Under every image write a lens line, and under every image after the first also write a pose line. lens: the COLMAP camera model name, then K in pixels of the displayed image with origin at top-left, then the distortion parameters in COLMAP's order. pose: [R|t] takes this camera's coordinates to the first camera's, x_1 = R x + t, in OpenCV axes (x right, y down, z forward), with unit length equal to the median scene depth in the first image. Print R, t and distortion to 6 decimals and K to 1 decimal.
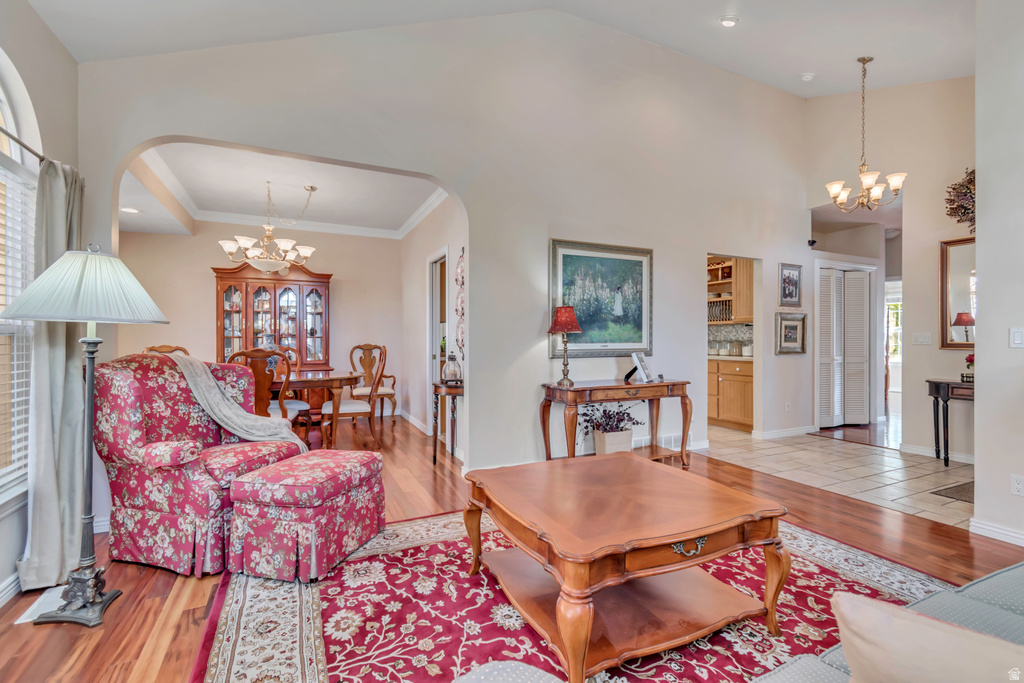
lens RADIAL K [[458.5, 0, 509.5], [0, 458.5, 338.3], [0, 0, 1]] dist [0.000057, 0.000145]
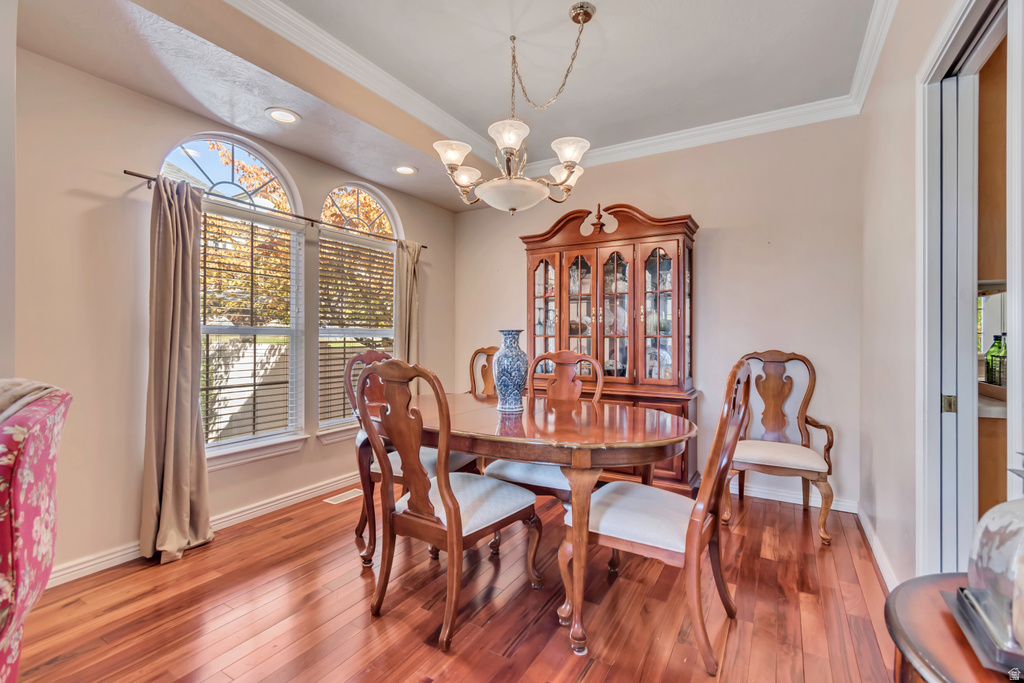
lens RADIAL K [[458.5, 0, 514.8], [0, 458.5, 336.2], [0, 0, 1]] dist [0.000057, 0.000145]
pose [[0.576360, -0.001512, -0.817195, -0.080645], [-0.003897, 0.999982, -0.004599, 0.000876], [0.817187, 0.005836, 0.576343, 0.573301]]
